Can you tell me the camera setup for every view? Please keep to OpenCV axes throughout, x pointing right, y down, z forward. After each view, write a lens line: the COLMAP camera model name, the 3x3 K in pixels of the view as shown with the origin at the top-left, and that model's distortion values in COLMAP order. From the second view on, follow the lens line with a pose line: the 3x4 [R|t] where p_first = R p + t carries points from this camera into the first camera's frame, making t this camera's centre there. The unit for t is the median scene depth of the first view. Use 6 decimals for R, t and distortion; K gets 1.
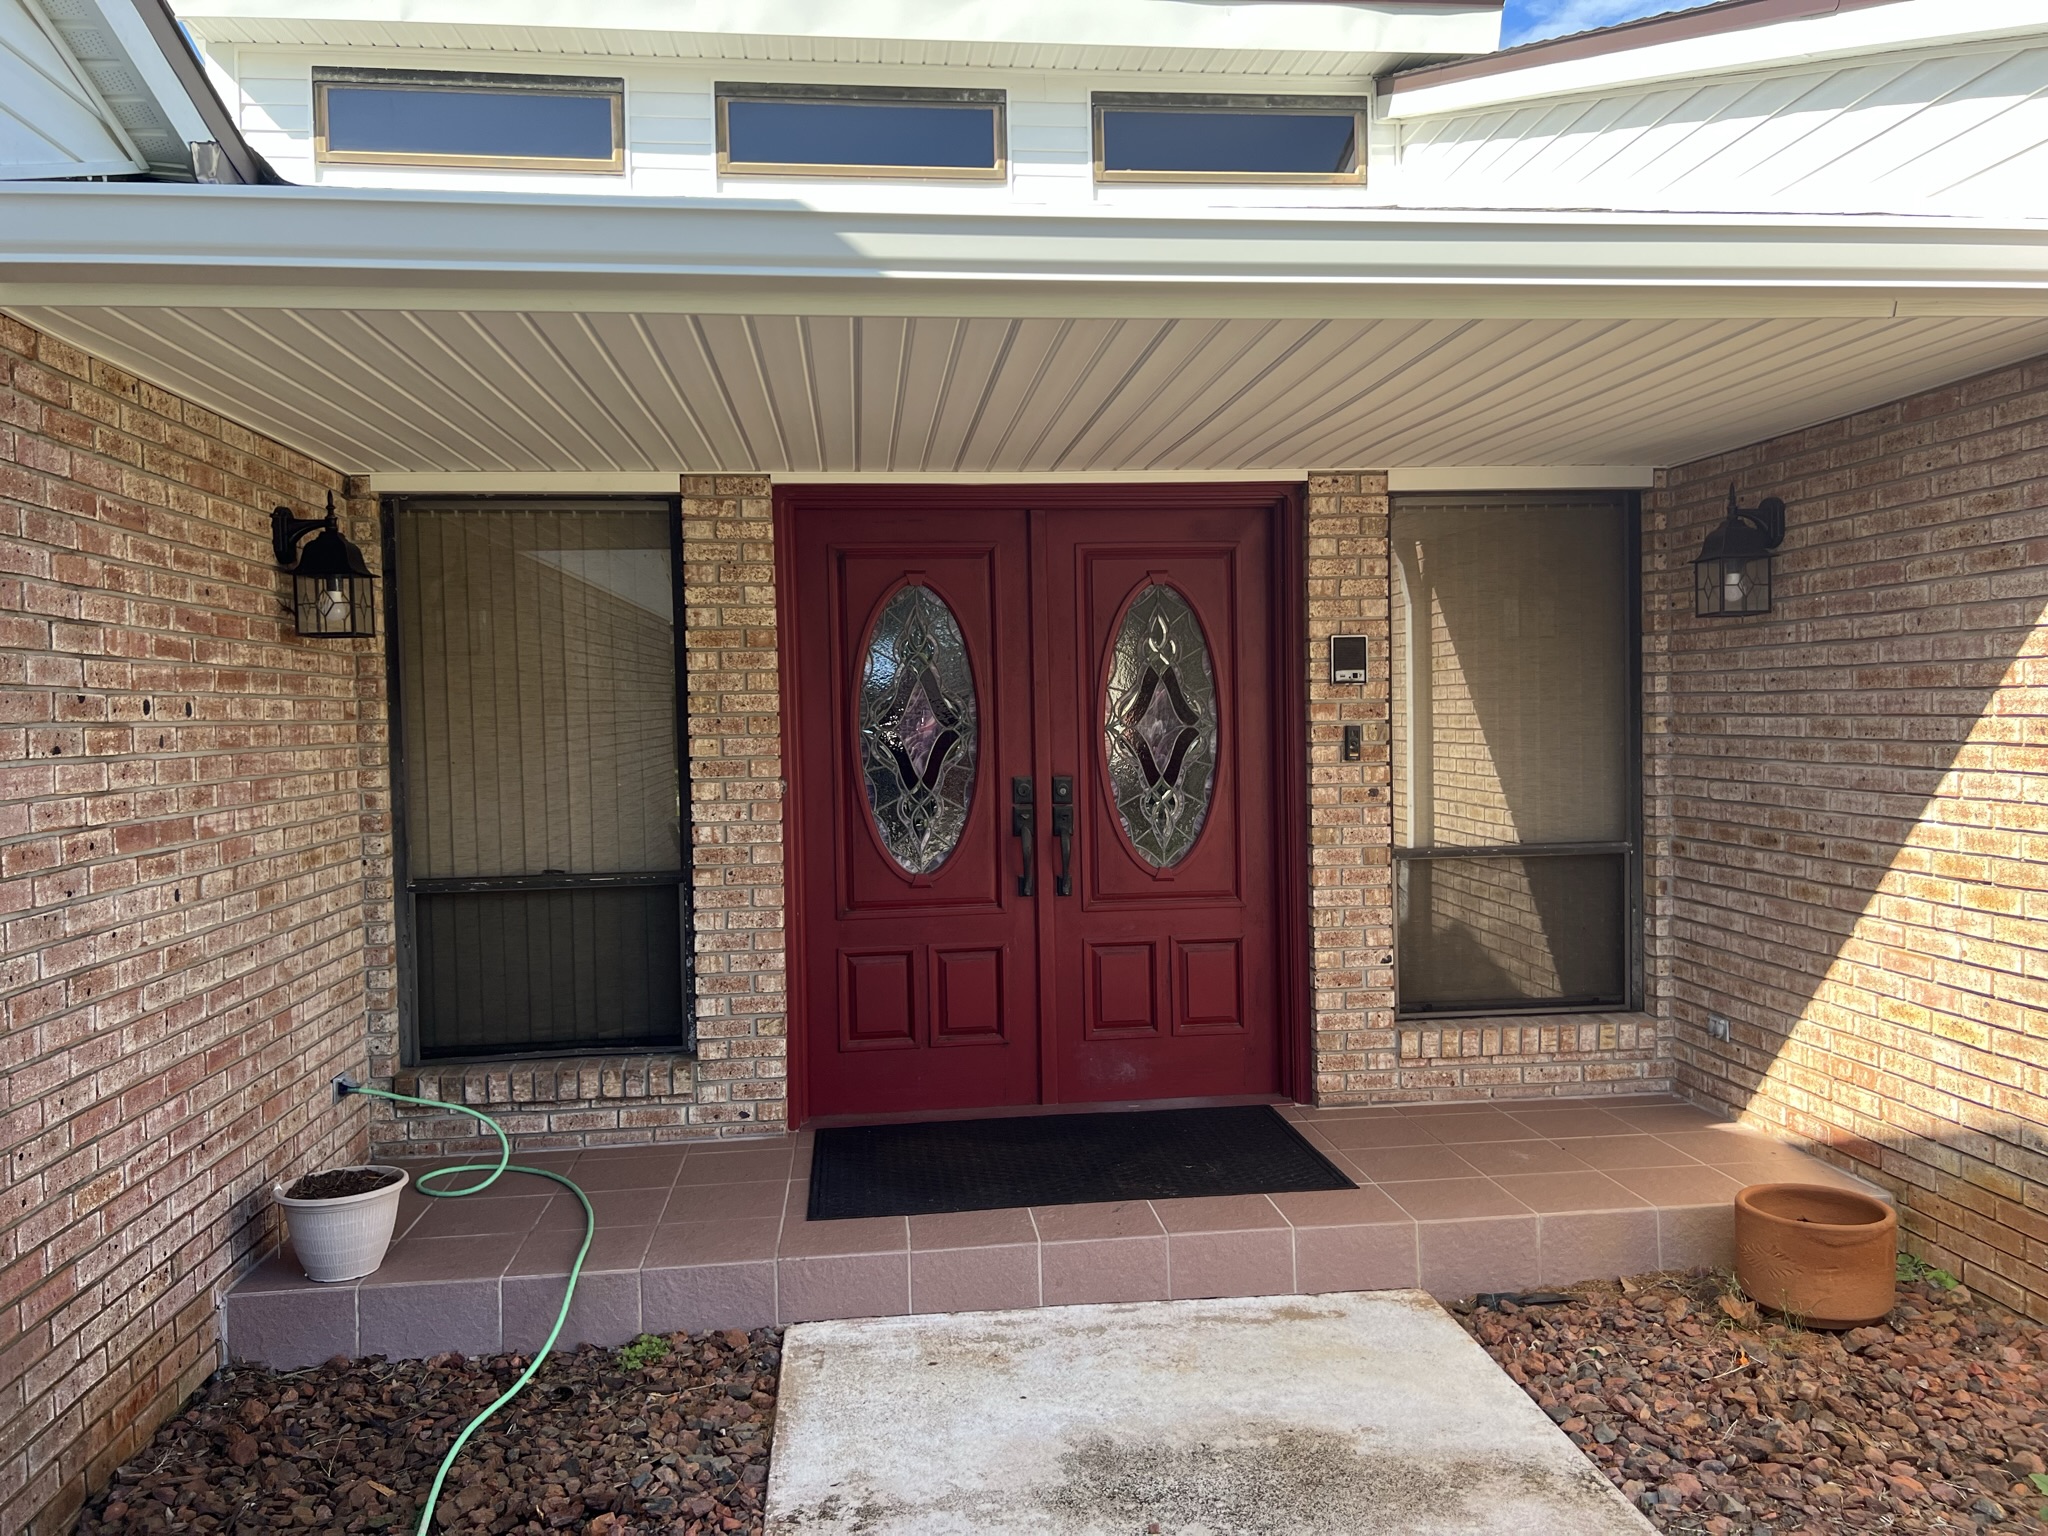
lens RADIAL K [[1537.3, 0, 1038.5], [0, 1537.3, 775.9], [0, 0, 1]] dist [0.059210, -0.067839]
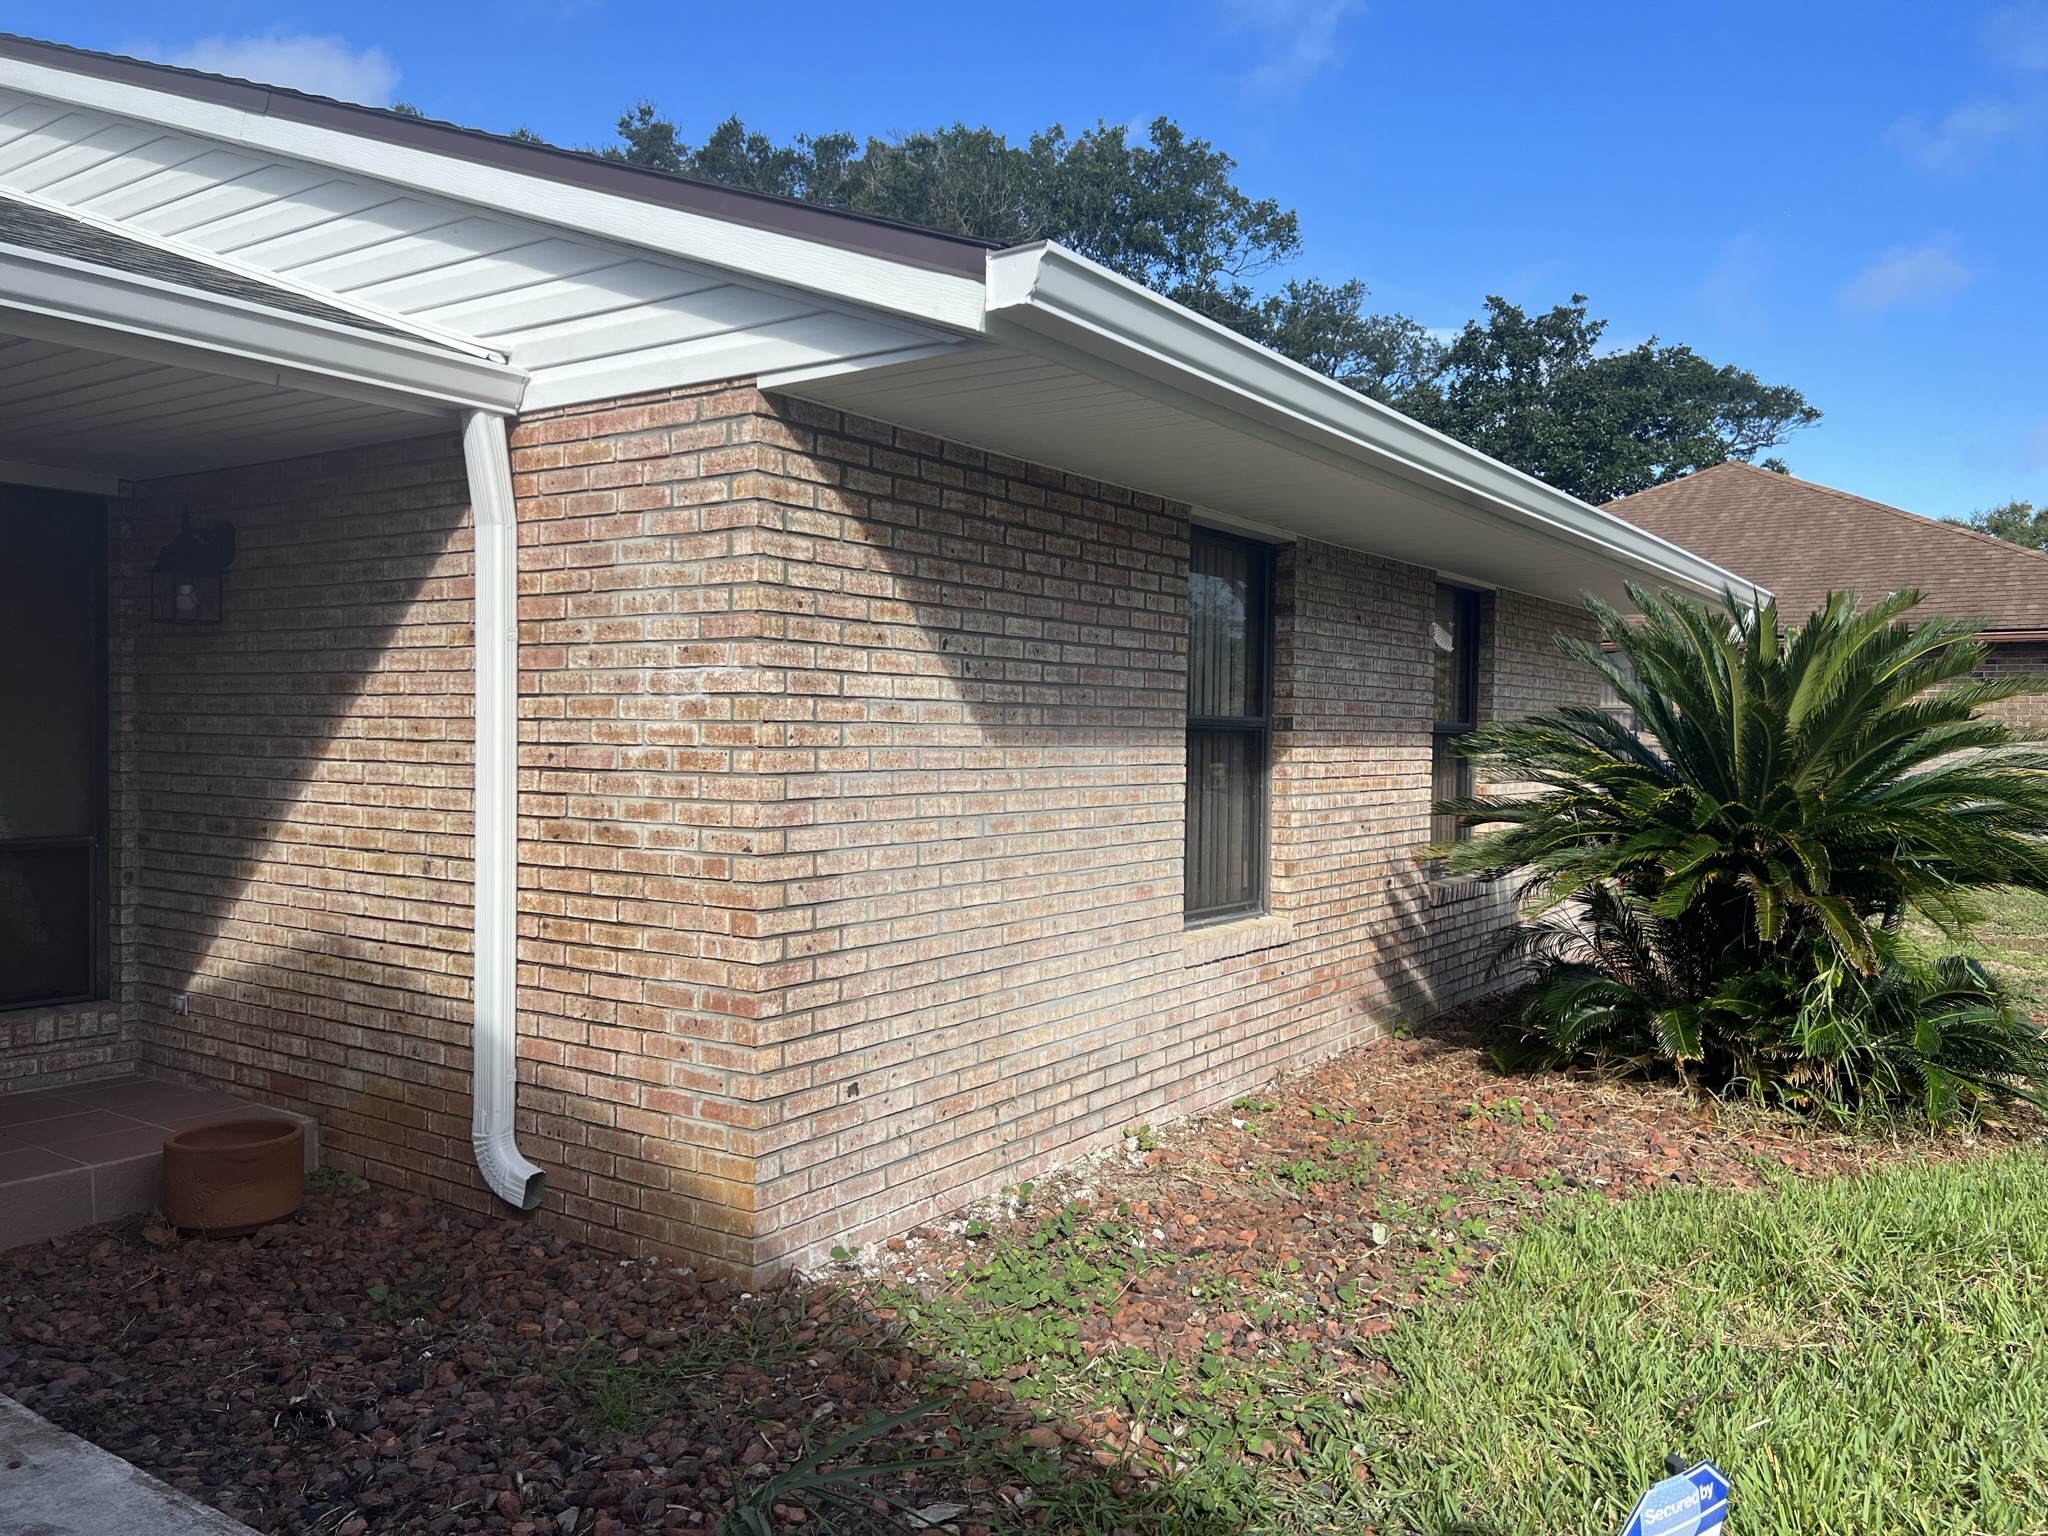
lens RADIAL K [[1537.3, 0, 1038.6], [0, 1537.3, 779.0], [0, 0, 1]] dist [0.059210, -0.067839]
pose [[0.652682, 0.008201, 0.757588, 0.007660], [0.003873, 0.999892, -0.014162, 0.026090], [-0.757622, 0.012177, 0.652580, -0.181665]]
